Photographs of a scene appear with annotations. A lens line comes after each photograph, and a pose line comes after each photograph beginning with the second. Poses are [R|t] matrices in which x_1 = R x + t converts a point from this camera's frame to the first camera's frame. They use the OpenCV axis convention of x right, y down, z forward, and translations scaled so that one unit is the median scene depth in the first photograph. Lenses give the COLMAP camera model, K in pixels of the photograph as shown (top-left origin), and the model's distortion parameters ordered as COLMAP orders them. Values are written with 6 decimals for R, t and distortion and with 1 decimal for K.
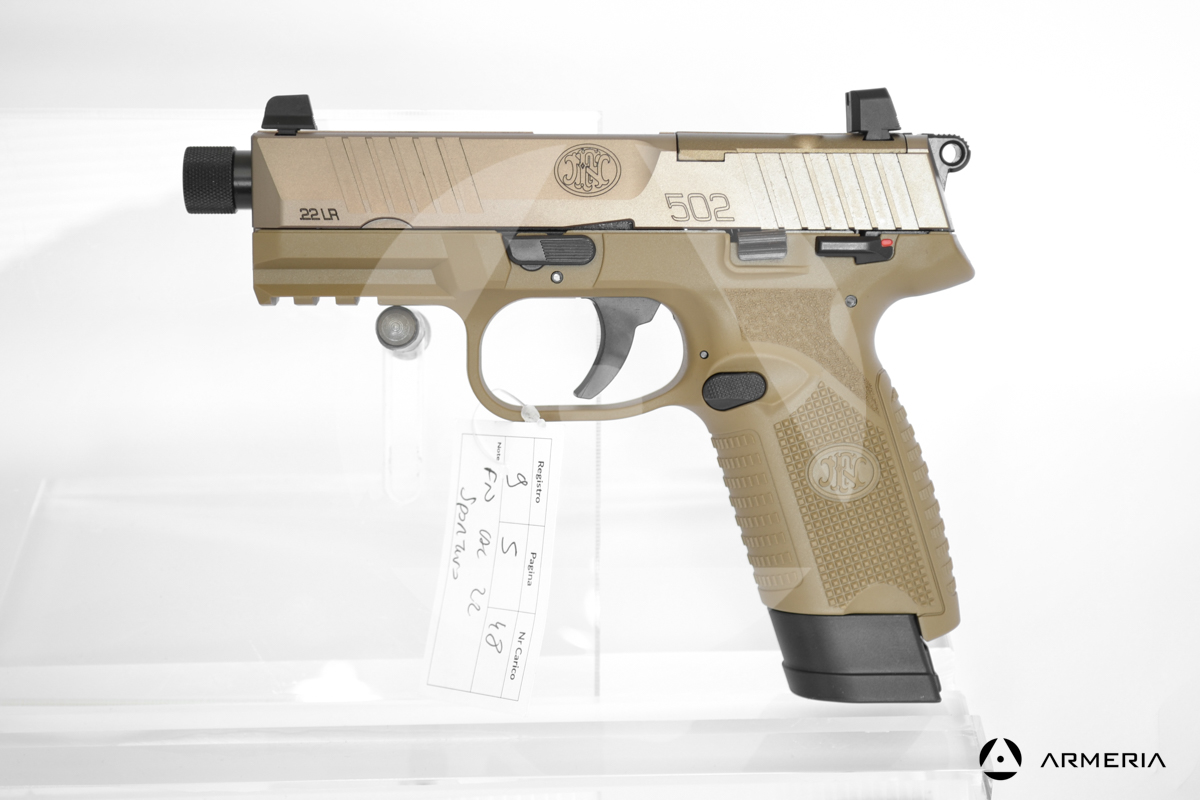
lens RADIAL K [[2346.1, 0, 600.0], [0, 2346.1, 400.0], [0, 0, 1]] dist [-0.011957, -0.100187]
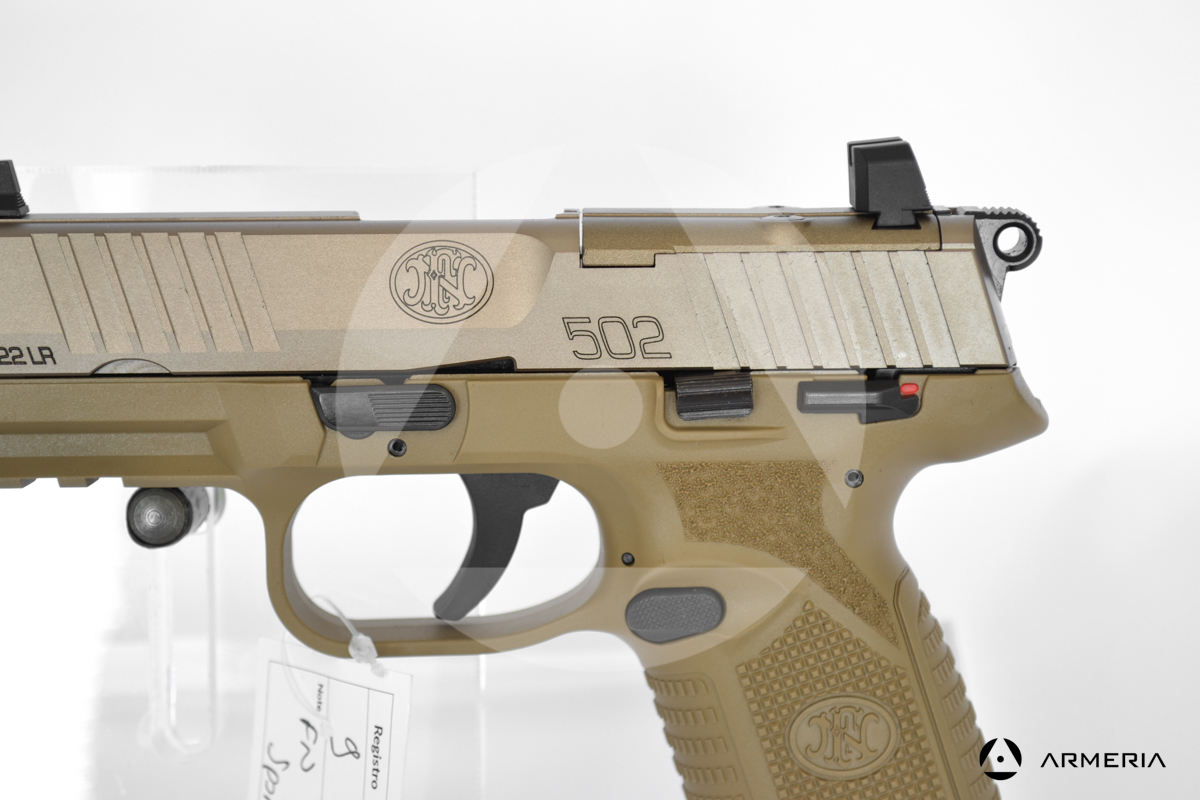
lens RADIAL K [[2623.6, 0, 600.0], [0, 2623.6, 400.0], [0, 0, 1]] dist [0.028015, 0.162052]
pose [[0.999780, -0.008284, -0.019296, 0.051375], [0.009937, 0.996139, 0.087230, -0.127465], [0.018499, -0.087403, 0.996001, 0.282149]]
